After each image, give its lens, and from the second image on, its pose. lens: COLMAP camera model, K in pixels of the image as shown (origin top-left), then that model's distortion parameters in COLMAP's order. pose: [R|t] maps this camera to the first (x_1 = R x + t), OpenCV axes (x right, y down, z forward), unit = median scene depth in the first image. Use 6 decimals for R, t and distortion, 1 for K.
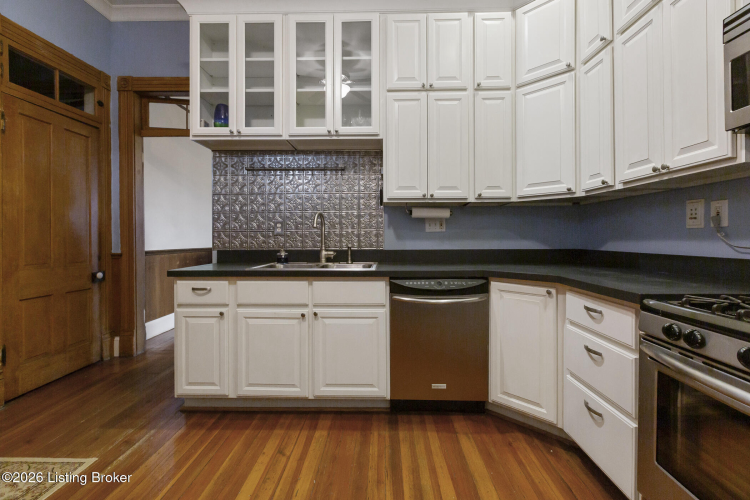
lens RADIAL K [[335.7, 0, 375.4], [0, 335.7, 237.2], [0, 0, 1]] dist [-0.005224, 0.001498]
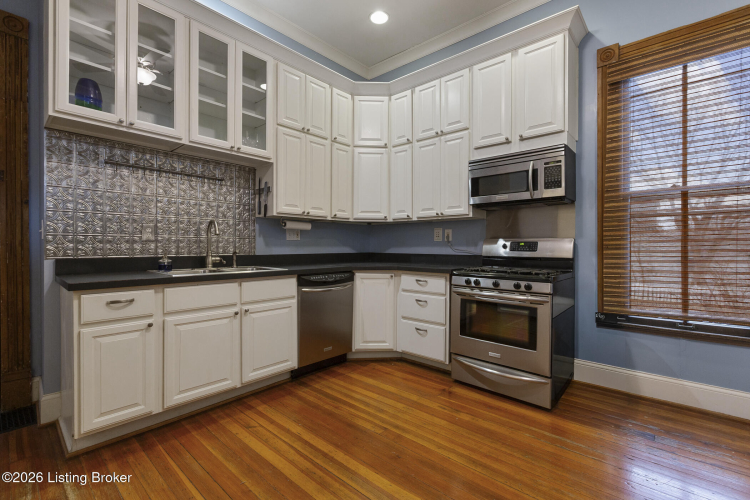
lens RADIAL K [[335.7, 0, 373.1], [0, 335.7, 247.6], [0, 0, 1]] dist [-0.005224, 0.001498]
pose [[0.651667, 0.000397, 0.758505, -0.736745], [-0.006371, 0.999967, 0.004950, 0.004839], [-0.758478, -0.008058, 0.651649, -0.070799]]
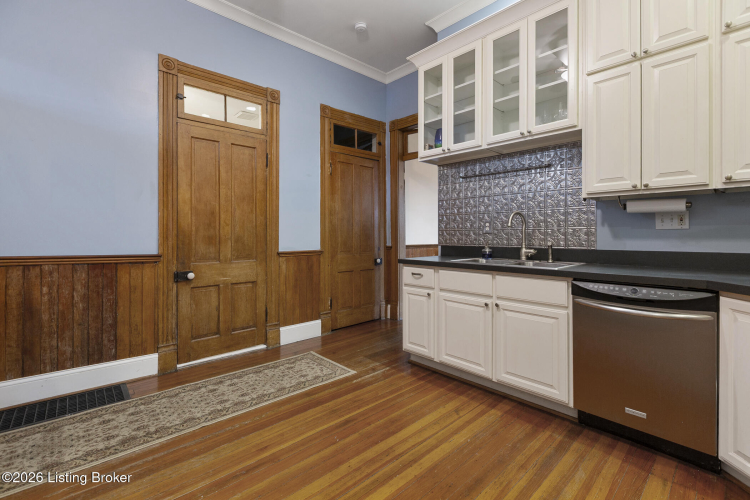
lens RADIAL K [[335.7, 0, 378.4], [0, 335.7, 236.0], [0, 0, 1]] dist [-0.005224, 0.001498]
pose [[0.701787, 0.004341, -0.712374, 0.319336], [-0.000531, 0.999984, 0.005571, -0.004784], [0.712387, -0.003532, 0.701778, -0.049314]]
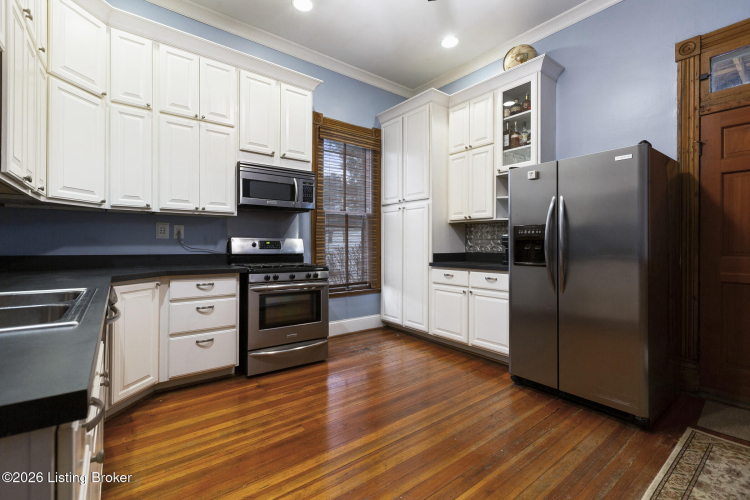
lens RADIAL K [[335.7, 0, 376.4], [0, 335.7, 244.9], [0, 0, 1]] dist [-0.005224, 0.001498]
pose [[-0.637386, 0.001680, 0.770543, -0.874796], [-0.003974, 0.999977, -0.005467, 0.008773], [-0.770534, -0.006547, -0.637365, 0.969354]]
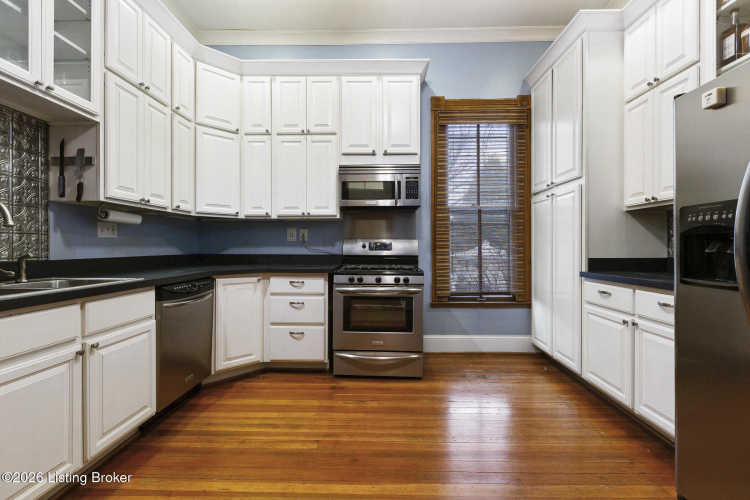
lens RADIAL K [[335.7, 0, 374.8], [0, 335.7, 247.4], [0, 0, 1]] dist [-0.005224, 0.001498]
pose [[0.001048, 0.000322, 0.999999, -0.881922], [-0.003789, 0.999993, -0.000318, 0.008676], [-0.999992, -0.003789, 0.001049, 0.368489]]
